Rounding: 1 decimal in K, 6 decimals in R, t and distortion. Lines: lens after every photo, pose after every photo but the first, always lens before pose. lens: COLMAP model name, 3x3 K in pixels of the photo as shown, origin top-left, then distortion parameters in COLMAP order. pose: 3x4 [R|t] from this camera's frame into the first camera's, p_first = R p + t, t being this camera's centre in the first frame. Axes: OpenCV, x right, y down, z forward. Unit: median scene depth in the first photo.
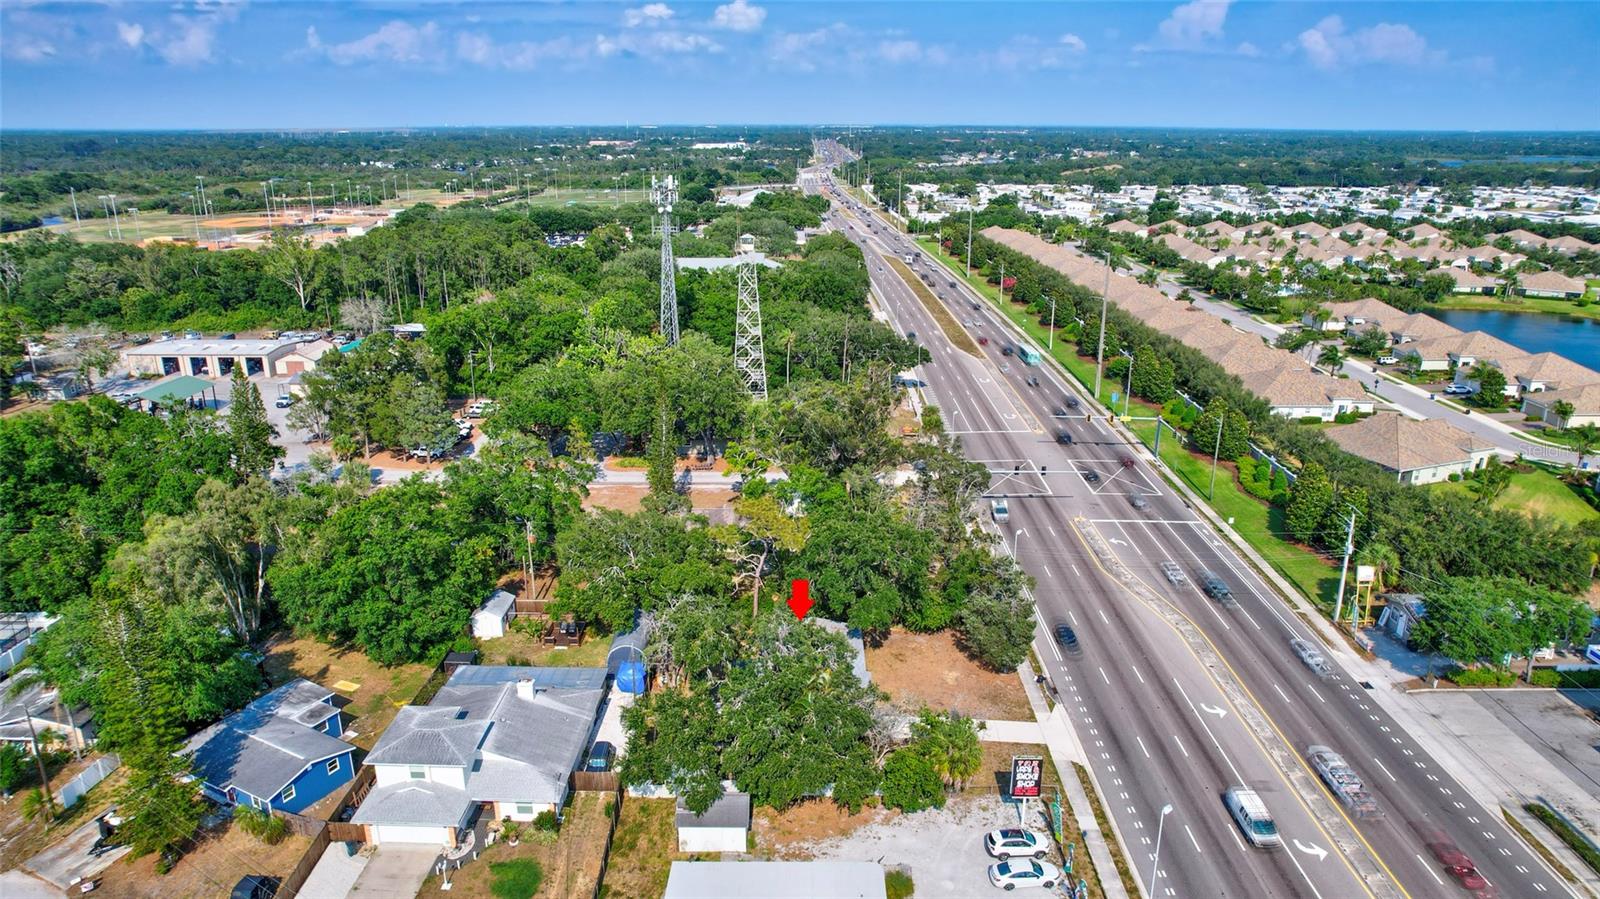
lens RADIAL K [[1024.7, 0, 808.5], [0, 1024.7, 450.0], [0, 0, 1]] dist [-0.089487, 0.074580]
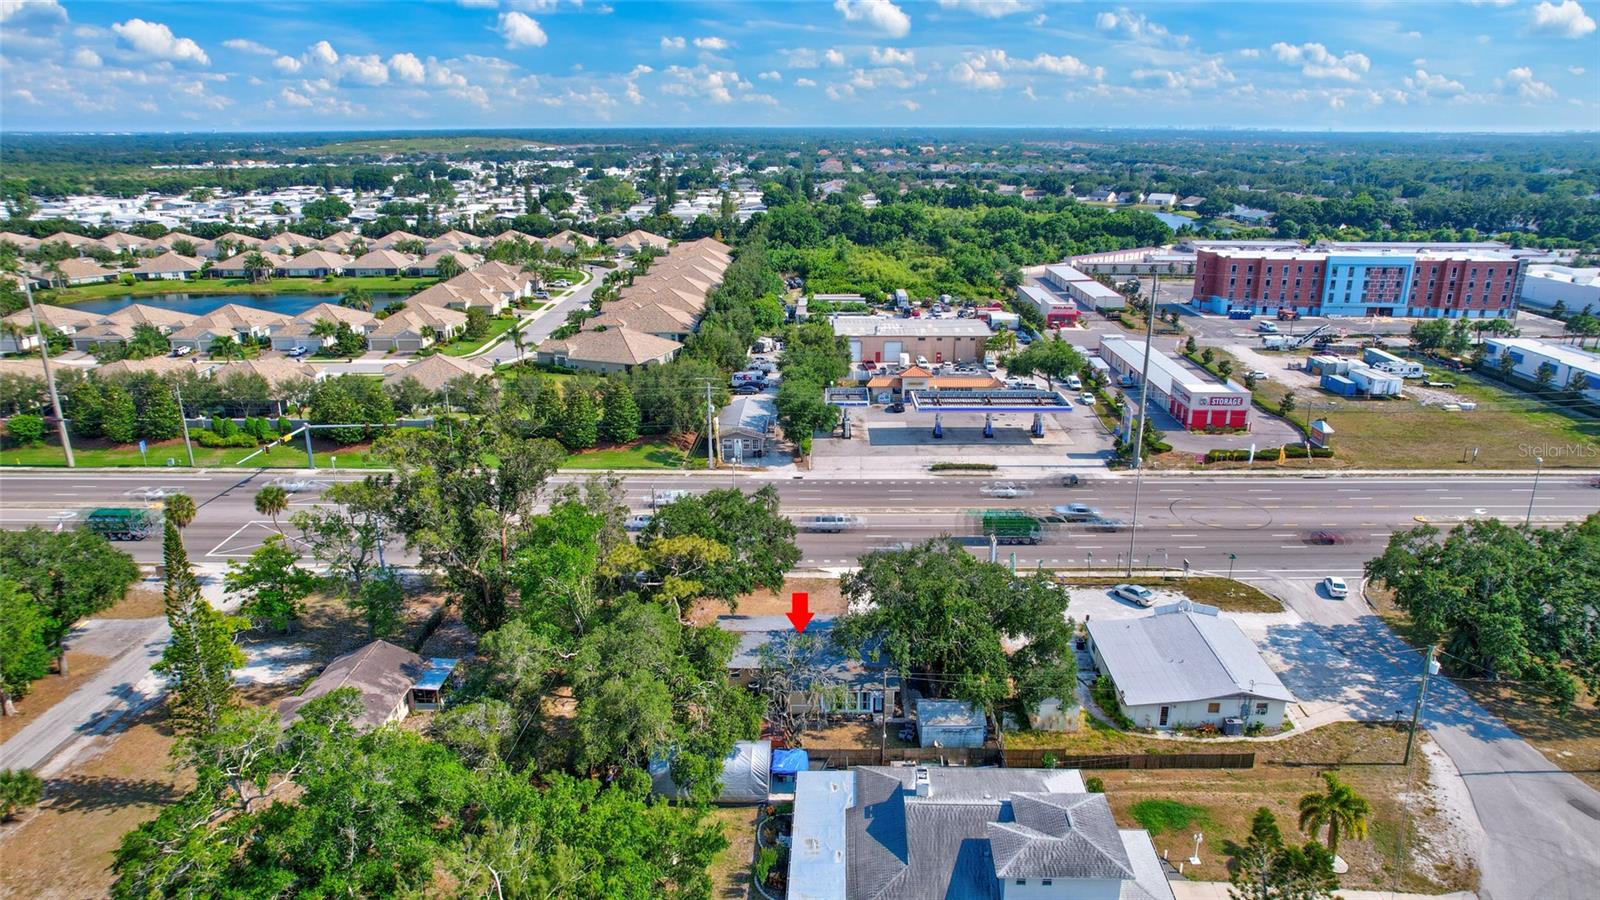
lens RADIAL K [[1024.7, 0, 808.5], [0, 1024.7, 450.5], [0, 0, 1]] dist [-0.089487, 0.074580]
pose [[0.014607, -0.304579, 0.952375, -0.523474], [0.305251, 0.908365, 0.285823, -0.136460], [-0.952160, 0.286538, 0.106242, 0.514643]]
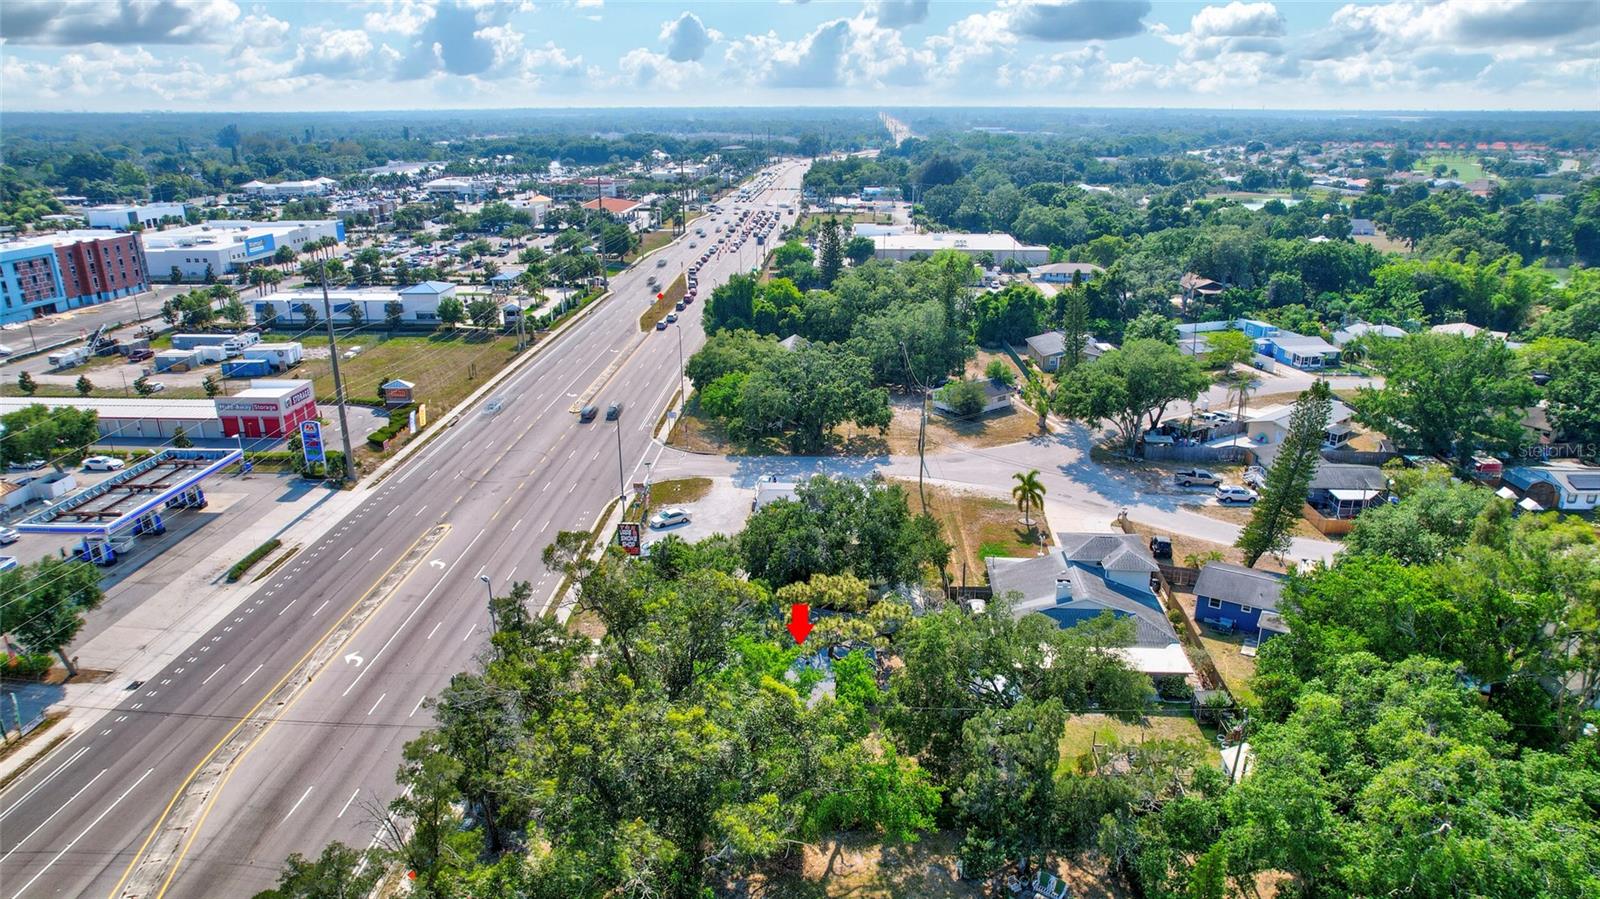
lens RADIAL K [[1015.9, 0, 800.0], [0, 1015.9, 449.5], [0, 0, 1]] dist [-0.076213, 0.073261]
pose [[-0.999066, -0.014834, 0.040587, -0.027429], [0.012115, 0.805413, 0.592590, -0.268376], [-0.041480, 0.592528, -0.804481, 0.970816]]
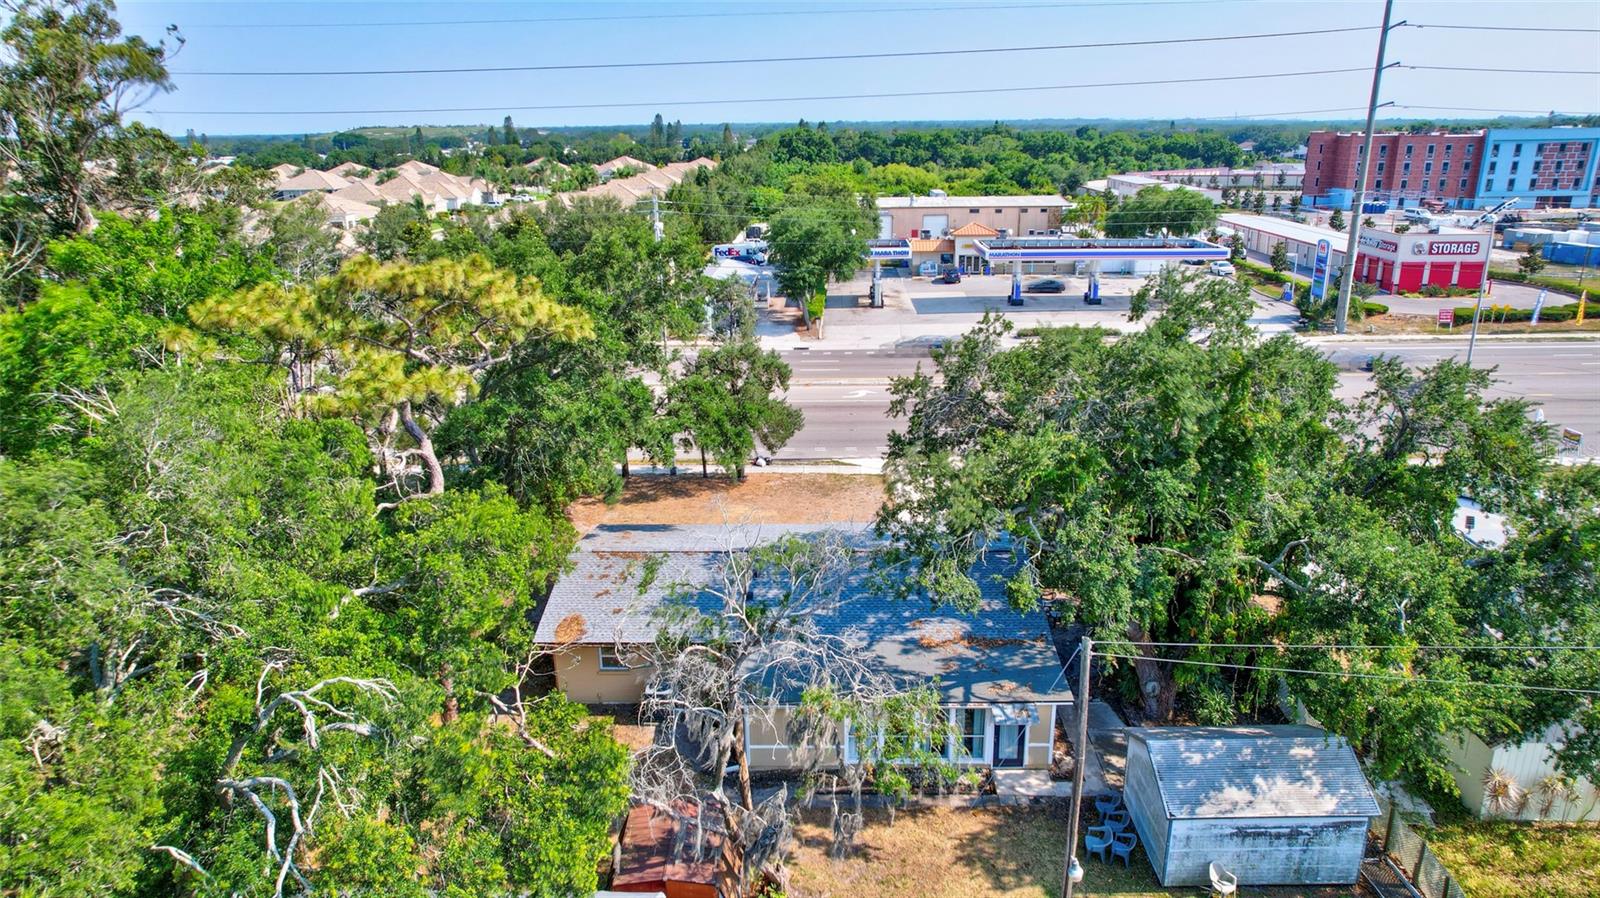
lens RADIAL K [[1024.7, 0, 808.5], [0, 1024.7, 449.5], [0, 0, 1]] dist [-0.089487, 0.074580]
pose [[0.028275, -0.305810, 0.951673, -0.210179], [0.317330, 0.905552, 0.281562, 0.039176], [-0.947894, 0.294033, 0.122647, 0.572011]]
